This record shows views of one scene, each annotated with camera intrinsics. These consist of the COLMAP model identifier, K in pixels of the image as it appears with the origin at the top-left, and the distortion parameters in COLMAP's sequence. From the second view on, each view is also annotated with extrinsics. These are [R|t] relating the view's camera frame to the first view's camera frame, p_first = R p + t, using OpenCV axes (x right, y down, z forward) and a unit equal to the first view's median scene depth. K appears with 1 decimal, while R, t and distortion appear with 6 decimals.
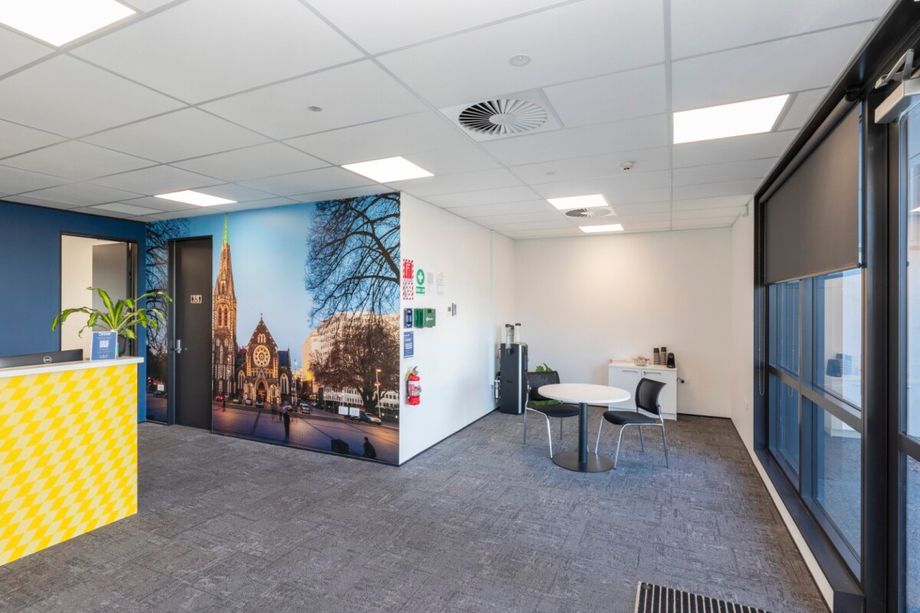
lens RADIAL K [[463.6, 0, 460.0], [0, 463.6, 306.5], [0, 0, 1]] dist [-0.000002, -0.000211]
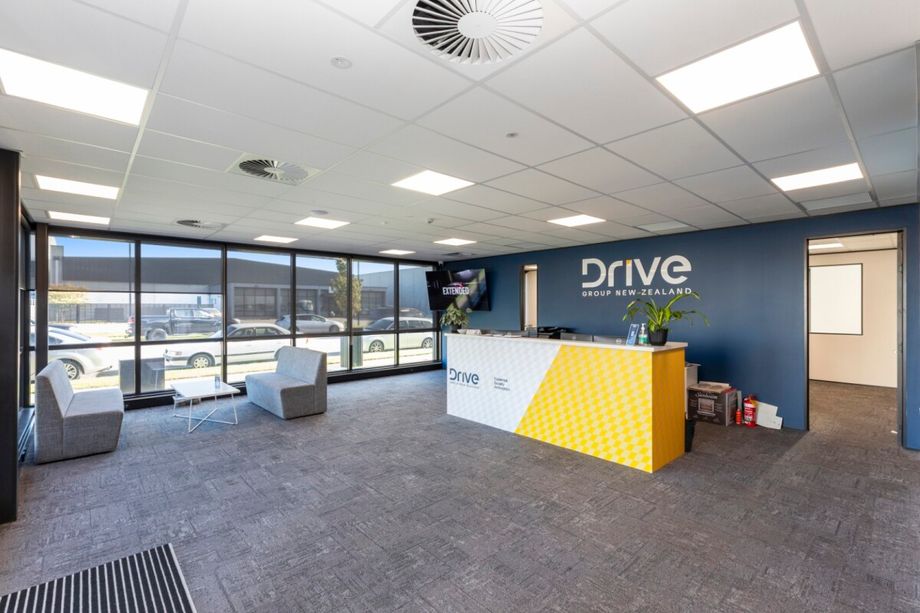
lens RADIAL K [[412.1, 0, 464.4], [0, 412.1, 311.4], [0, 0, 1]] dist [0.001122, 0.000083]
pose [[-0.387153, -0.001080, -0.922015, 0.527203], [-0.008903, 0.999957, 0.002567, 0.017661], [0.921973, 0.009202, -0.387146, 0.999636]]
